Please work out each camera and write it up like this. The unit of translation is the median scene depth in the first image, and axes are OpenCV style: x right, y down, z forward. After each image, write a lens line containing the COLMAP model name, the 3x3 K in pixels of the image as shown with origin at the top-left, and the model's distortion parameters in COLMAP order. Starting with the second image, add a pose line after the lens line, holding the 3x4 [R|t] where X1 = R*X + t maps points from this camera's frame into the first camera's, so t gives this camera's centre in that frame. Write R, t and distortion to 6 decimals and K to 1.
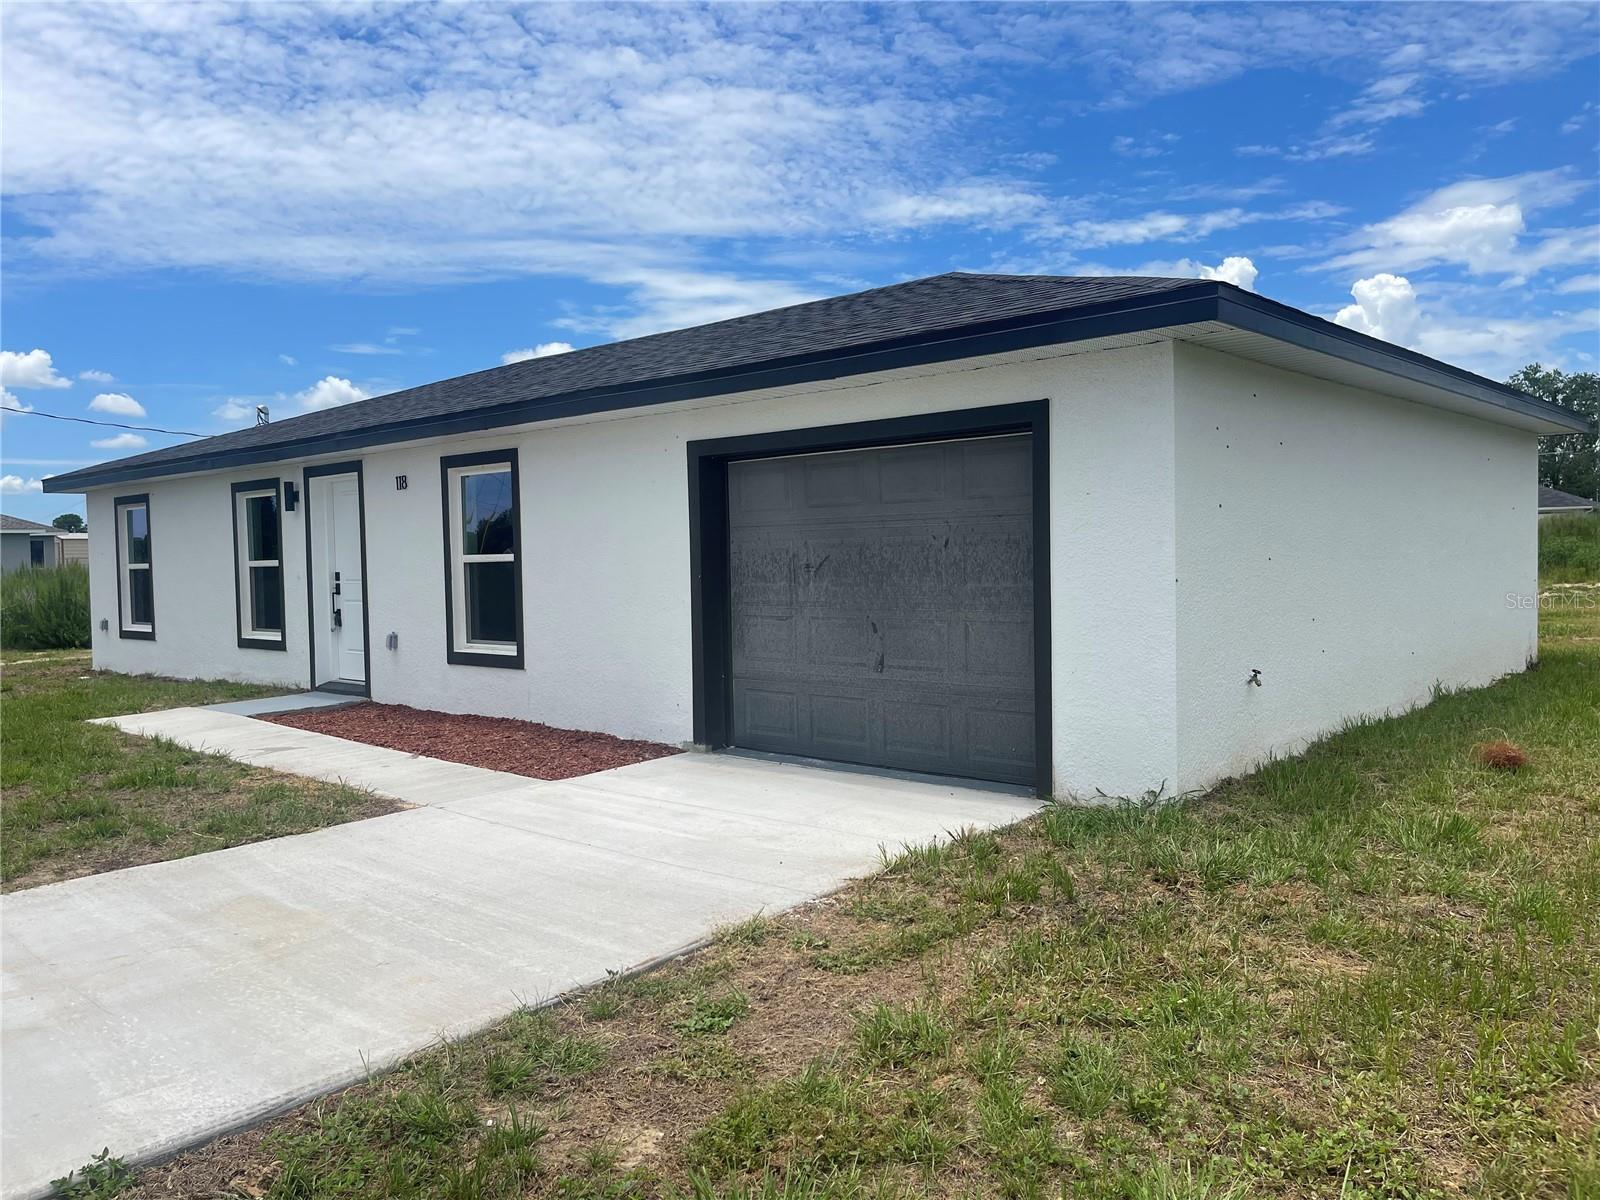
lens RADIAL K [[1198.7, 0, 800.0], [0, 1198.7, 600.0], [0, 0, 1]] dist [0.095149, -0.000679]
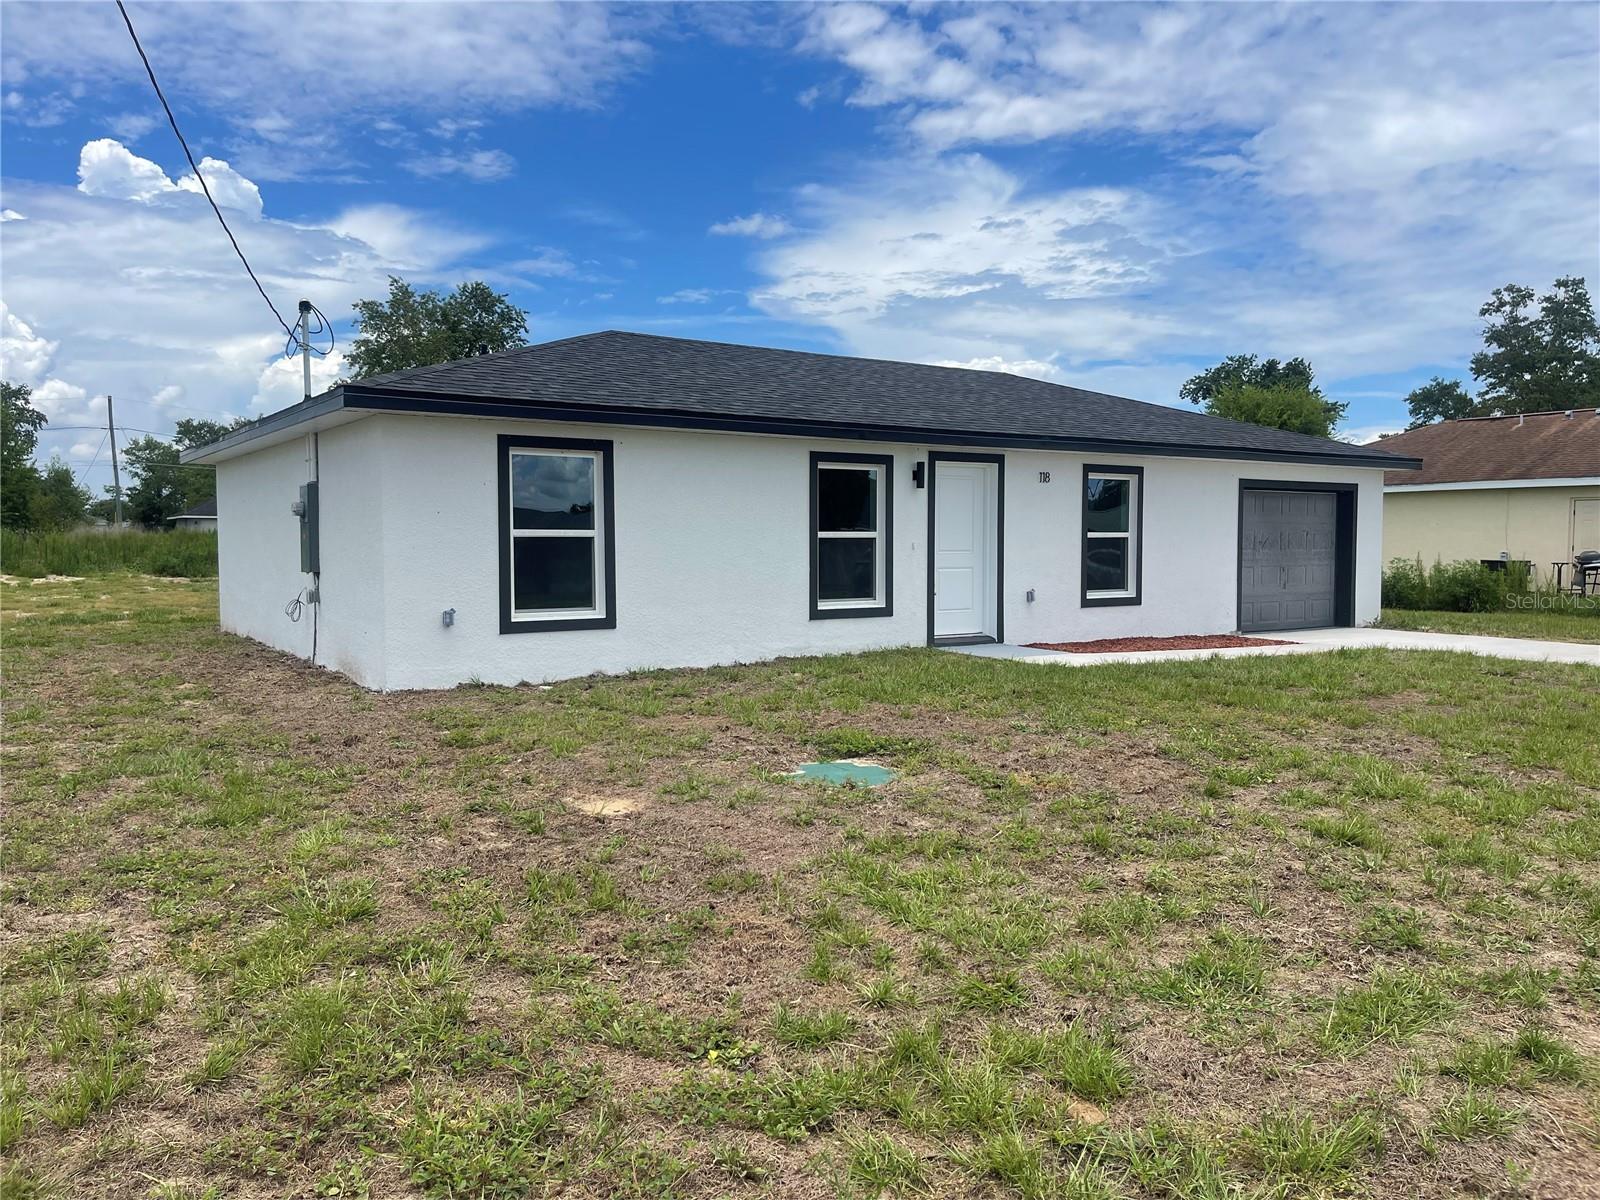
lens RADIAL K [[1149.7, 0, 746.3], [0, 1149.7, 602.5], [0, 0, 1]] dist [0.093889, 0.000416]
pose [[0.260598, -0.027260, 0.965063, -2.142321], [0.033091, 0.999266, 0.019290, 0.008821], [-0.964880, 0.026908, 0.261309, 1.270081]]
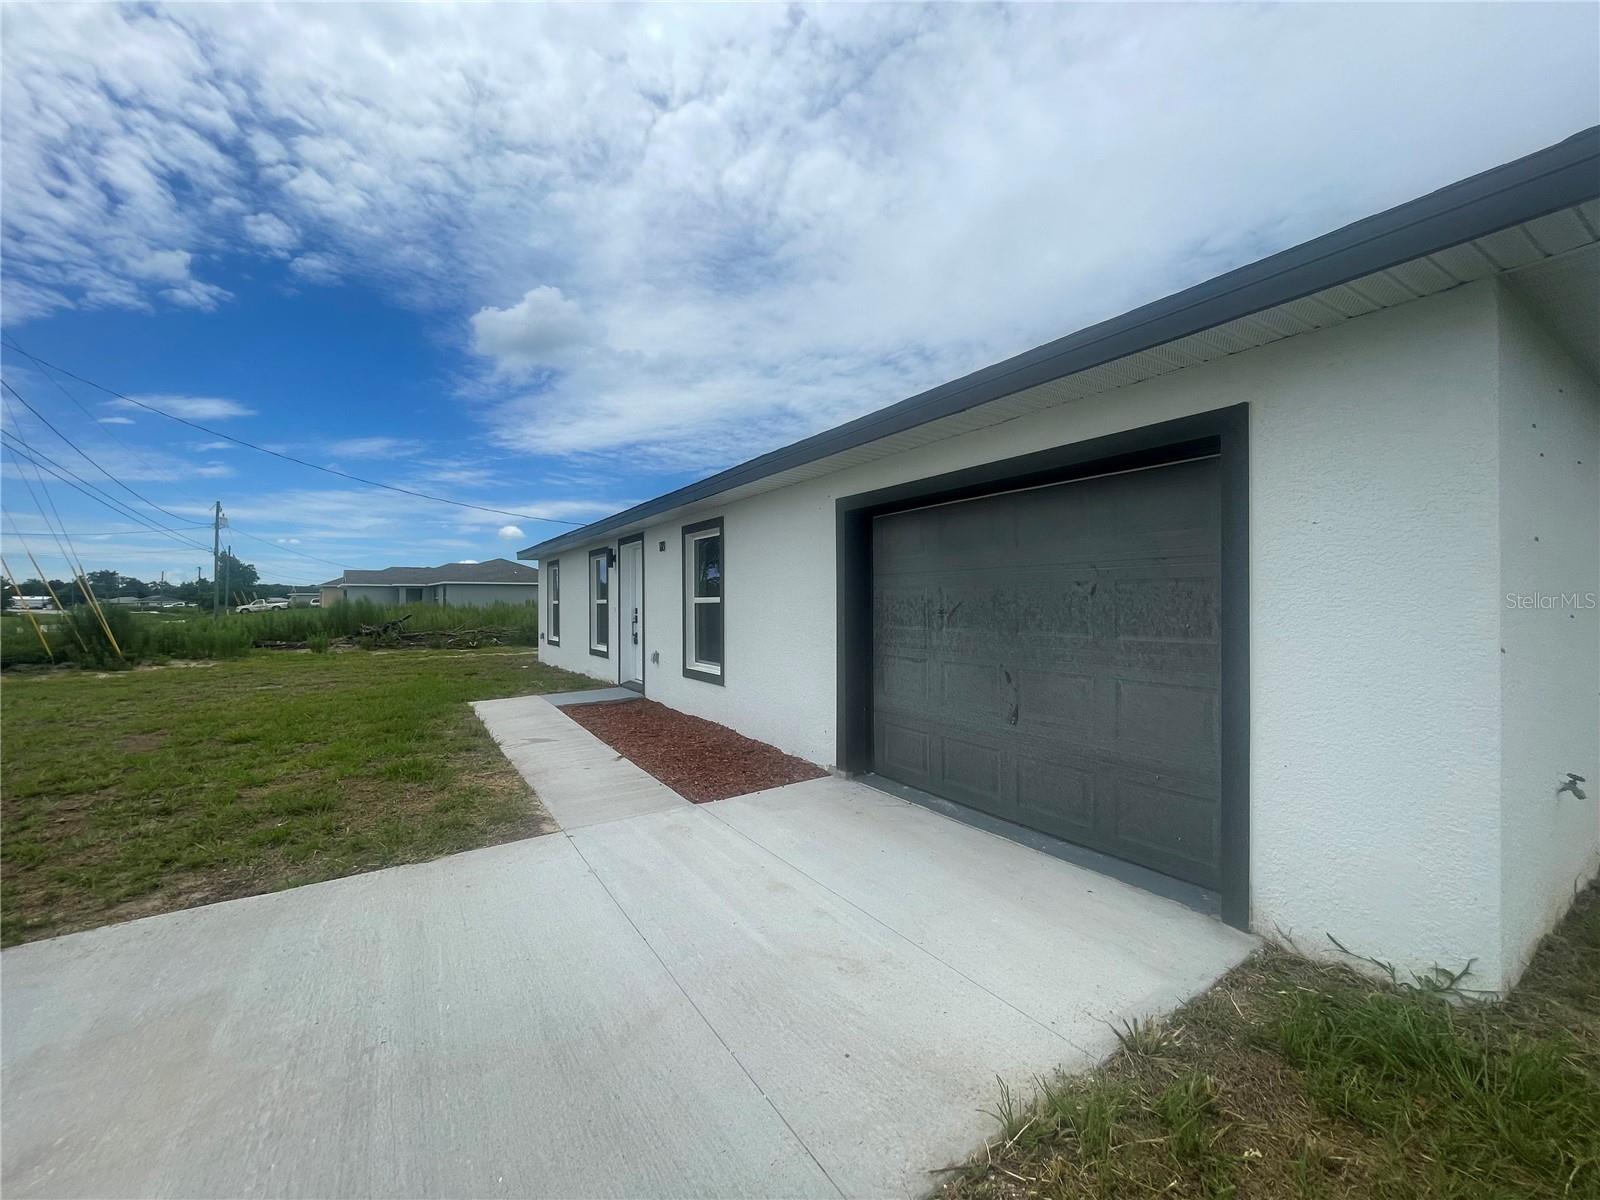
lens RADIAL K [[641.6, 0, 796.5], [0, 641.6, 602.7], [0, 0, 1]] dist [-0.000435, -0.000054]
pose [[0.963740, 0.015803, -0.266375, 0.031051], [-0.024471, 0.999272, -0.029254, -0.015898], [0.265719, 0.034712, 0.963425, 0.411583]]
